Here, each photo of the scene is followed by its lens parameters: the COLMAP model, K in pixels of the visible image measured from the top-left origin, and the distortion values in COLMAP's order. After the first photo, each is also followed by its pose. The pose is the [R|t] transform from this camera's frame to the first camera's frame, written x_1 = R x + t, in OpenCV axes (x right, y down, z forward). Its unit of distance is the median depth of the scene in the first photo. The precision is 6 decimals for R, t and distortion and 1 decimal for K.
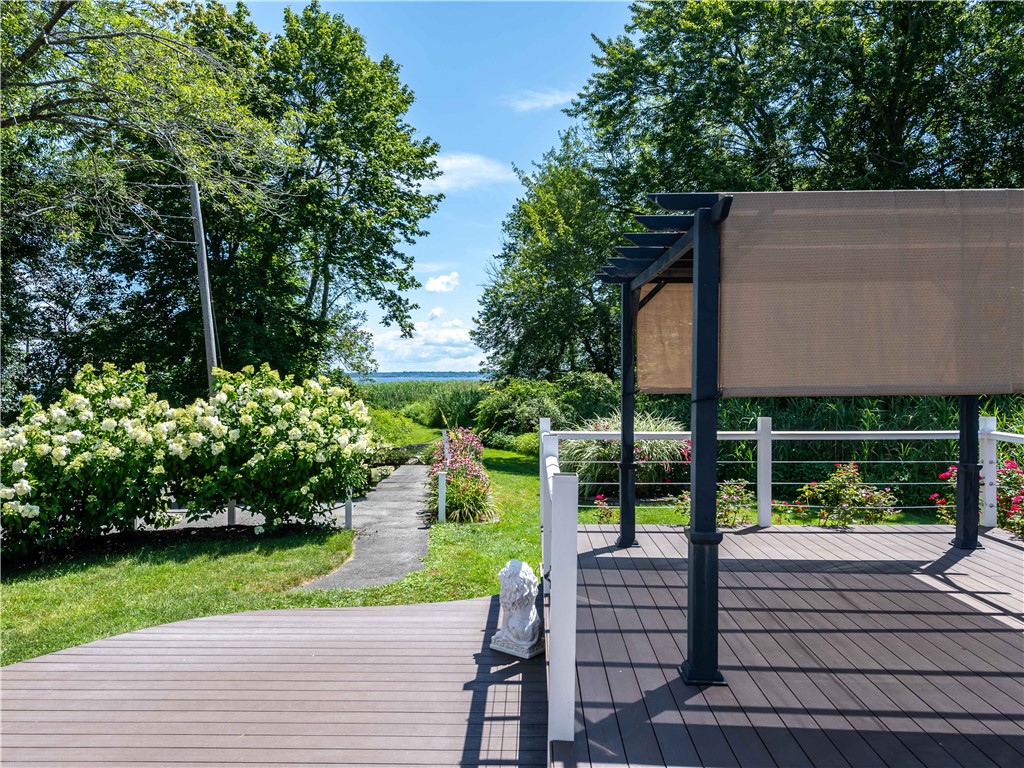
lens RADIAL K [[754.0, 0, 514.4], [0, 754.0, 375.1], [0, 0, 1]] dist [0.017756, -0.010457]
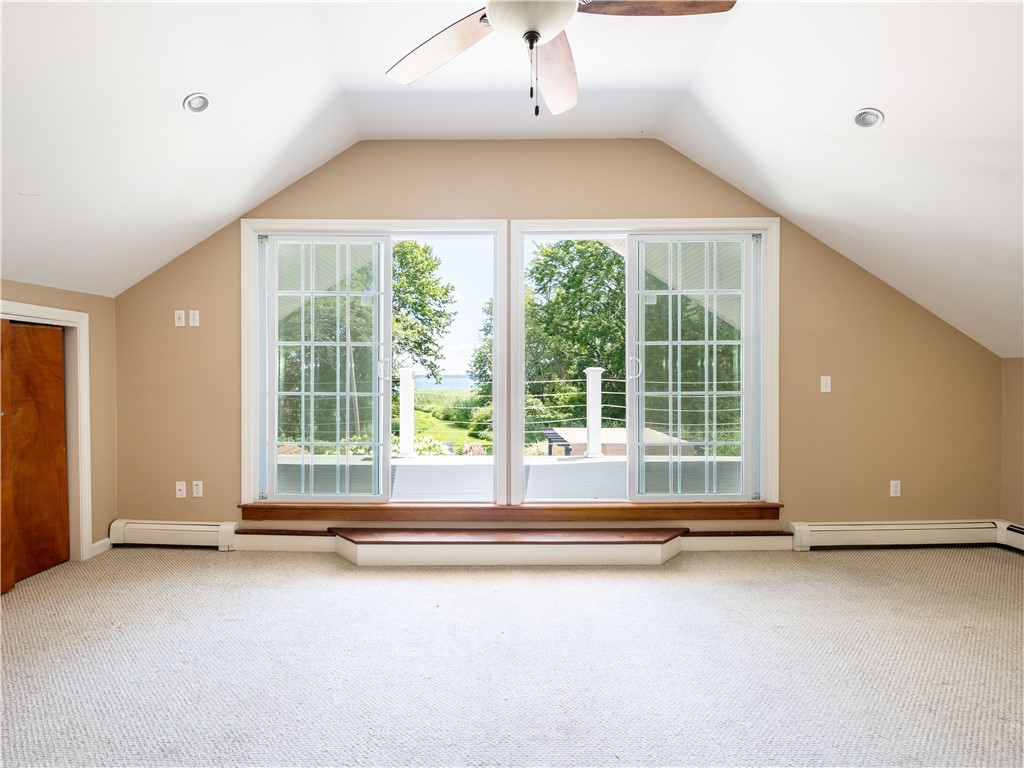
lens RADIAL K [[450.7, 0, 489.7], [0, 450.7, 378.7], [0, 0, 1]] dist [-0.001805, -0.003043]
pose [[0.999903, -0.001669, 0.013861, -0.030063], [0.001601, 0.999986, 0.004948, -0.082529], [-0.013869, -0.004925, 0.999892, -0.208894]]
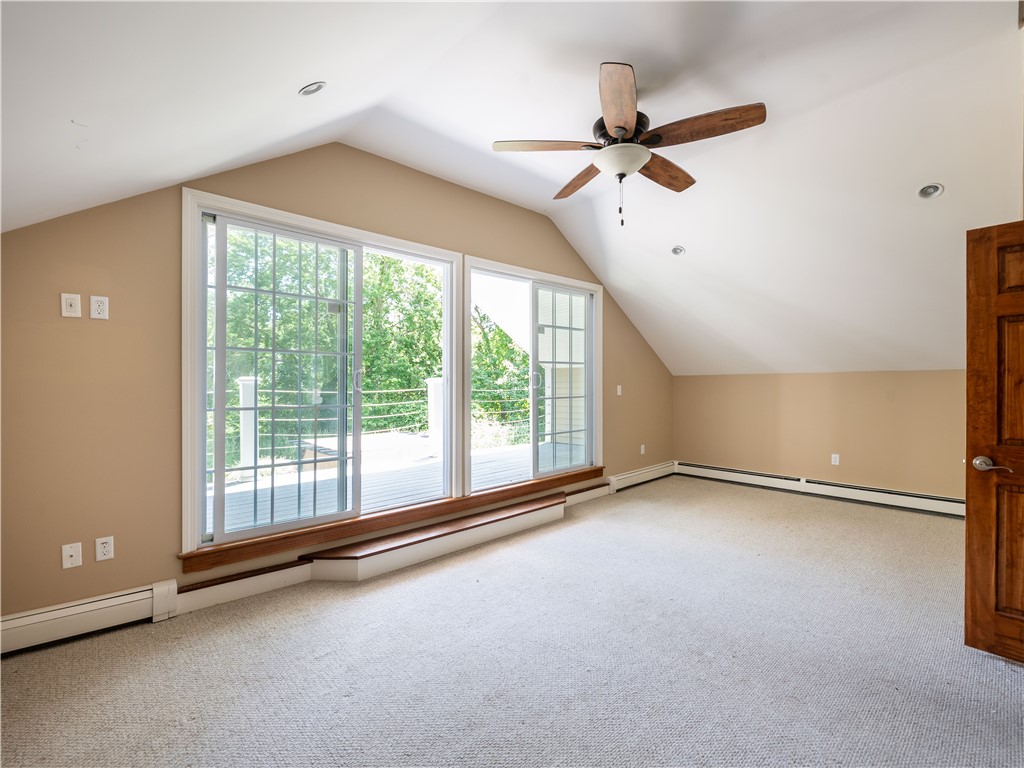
lens RADIAL K [[450.7, 0, 514.6], [0, 450.7, 382.3], [0, 0, 1]] dist [-0.001805, -0.003043]
pose [[0.726676, -0.000563, 0.686980, -0.103228], [0.002717, 0.999994, -0.002055, -0.083582], [-0.686975, 0.003360, 0.726674, -0.203126]]
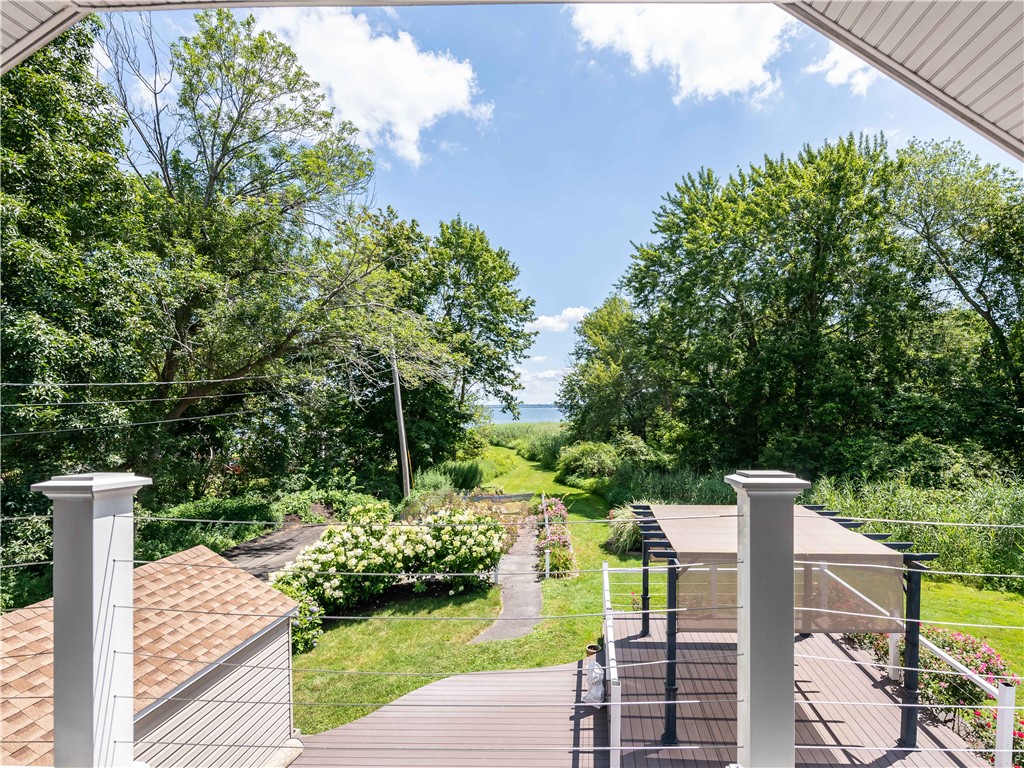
lens RADIAL K [[499.7, 0, 582.4], [0, 499.7, 420.3], [0, 0, 1]] dist [0.002109, -0.000730]
pose [[0.999983, -0.004788, 0.003272, -0.005841], [0.004693, 0.999584, 0.028453, -0.093223], [-0.003407, -0.028437, 0.999590, -0.082664]]
